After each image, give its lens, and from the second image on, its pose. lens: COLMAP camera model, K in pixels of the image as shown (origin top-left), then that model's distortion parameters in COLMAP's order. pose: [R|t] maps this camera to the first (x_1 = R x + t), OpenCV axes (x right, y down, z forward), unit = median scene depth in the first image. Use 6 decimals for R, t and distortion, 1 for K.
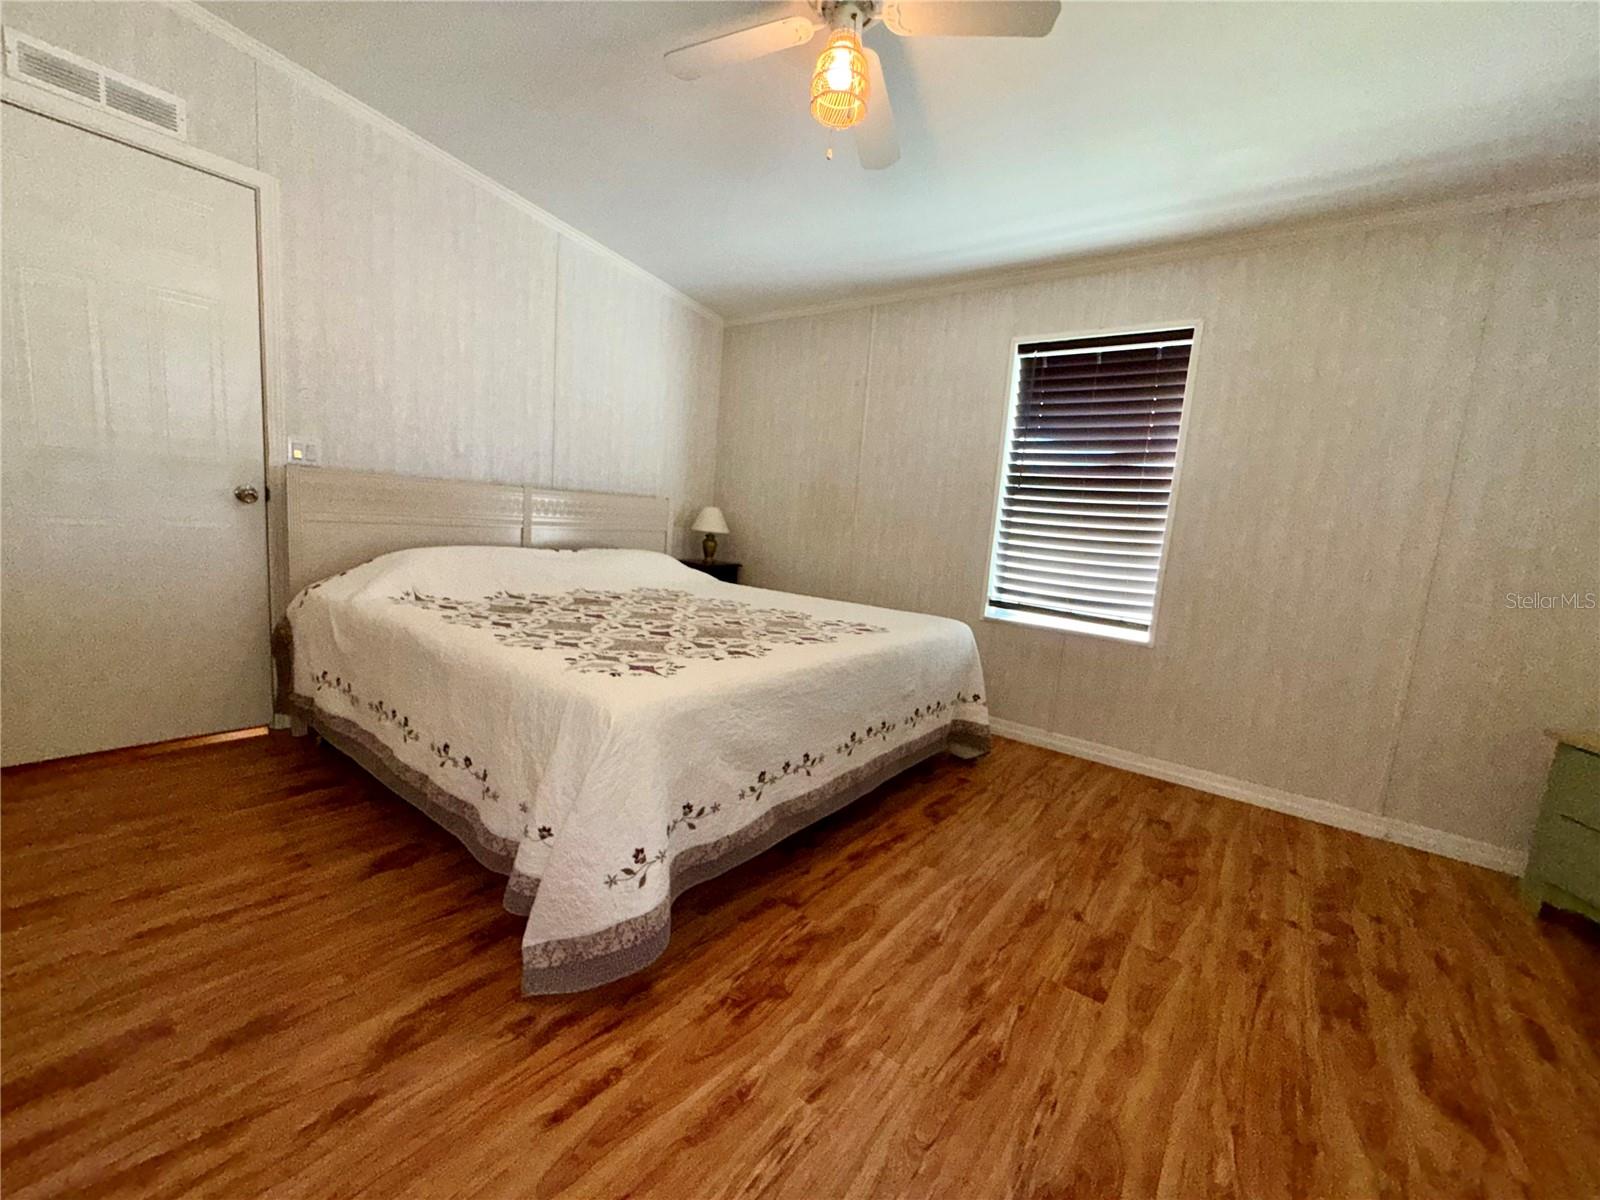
lens RADIAL K [[641.9, 0, 797.4], [0, 641.9, 603.1], [0, 0, 1]] dist [-0.001169, -0.000505]
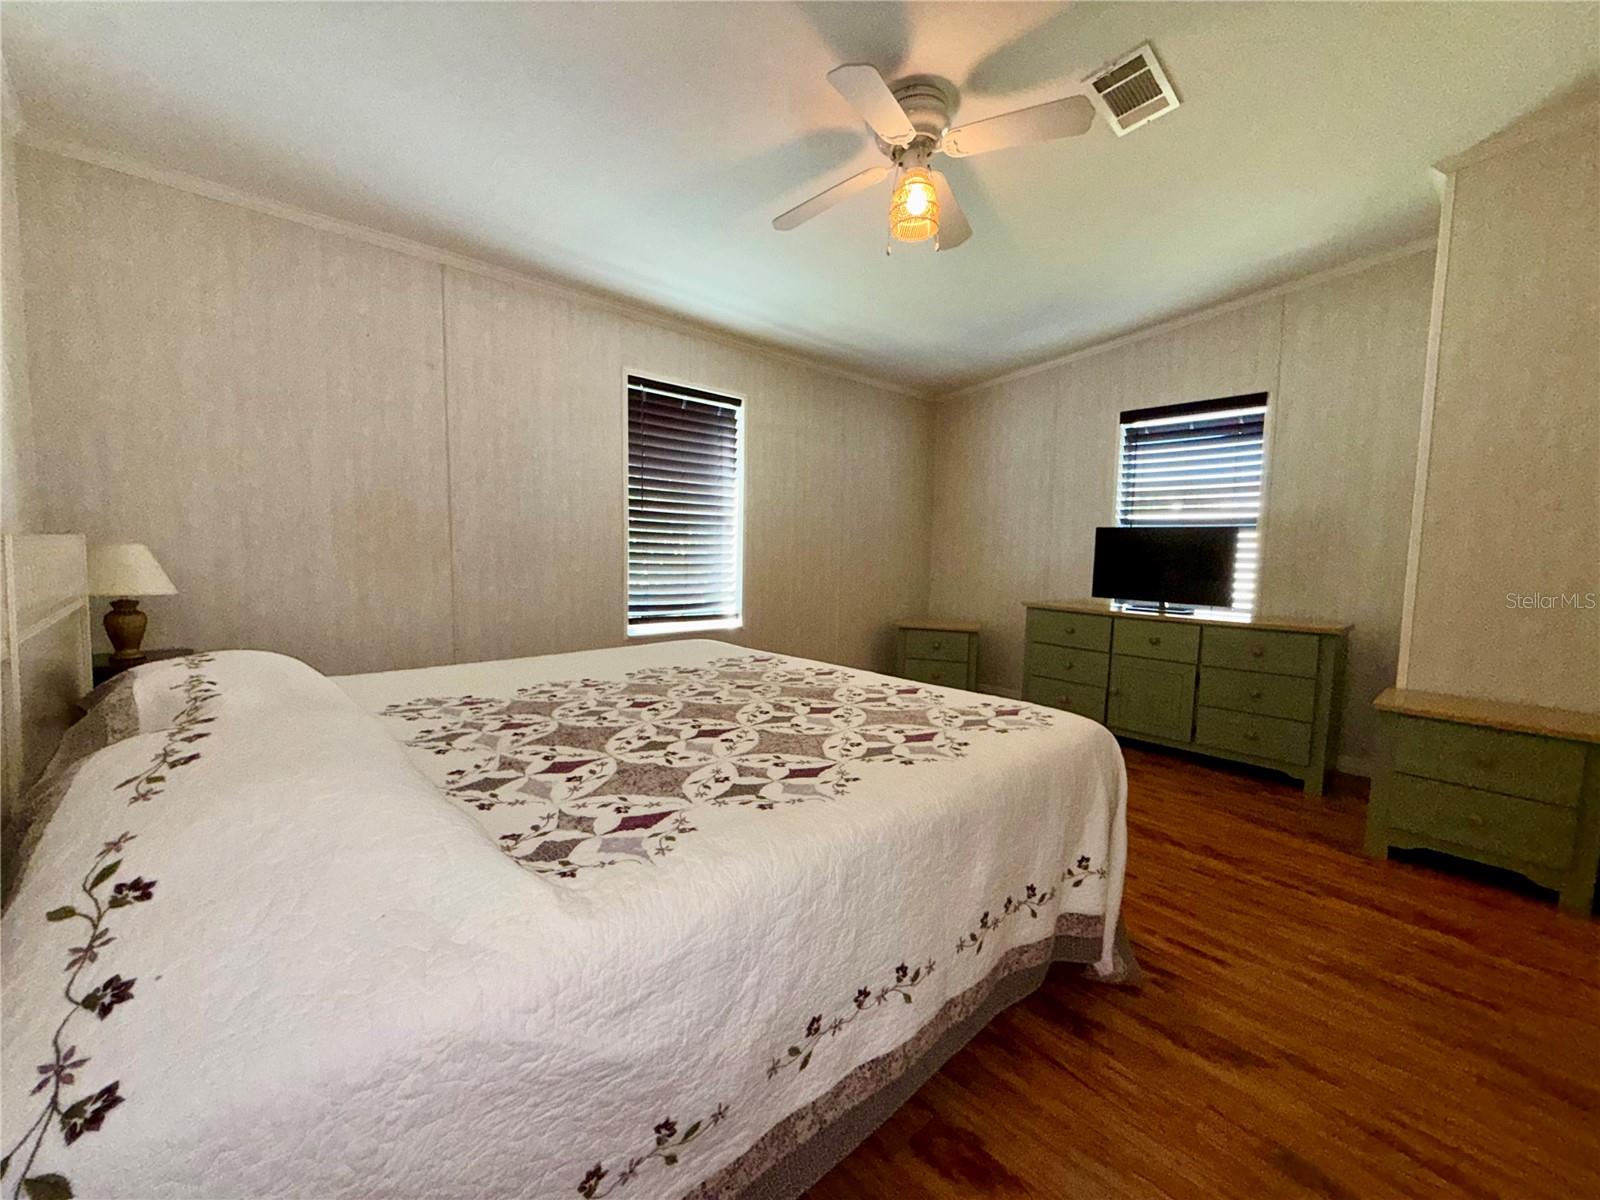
lens RADIAL K [[641.9, 0, 798.4], [0, 641.9, 597.1], [0, 0, 1]] dist [-0.001169, -0.000505]
pose [[0.178270, -0.149375, 0.972578, -0.684445], [0.123946, 0.983946, 0.128402, -0.145958], [-0.976144, 0.097657, 0.193922, 0.563587]]
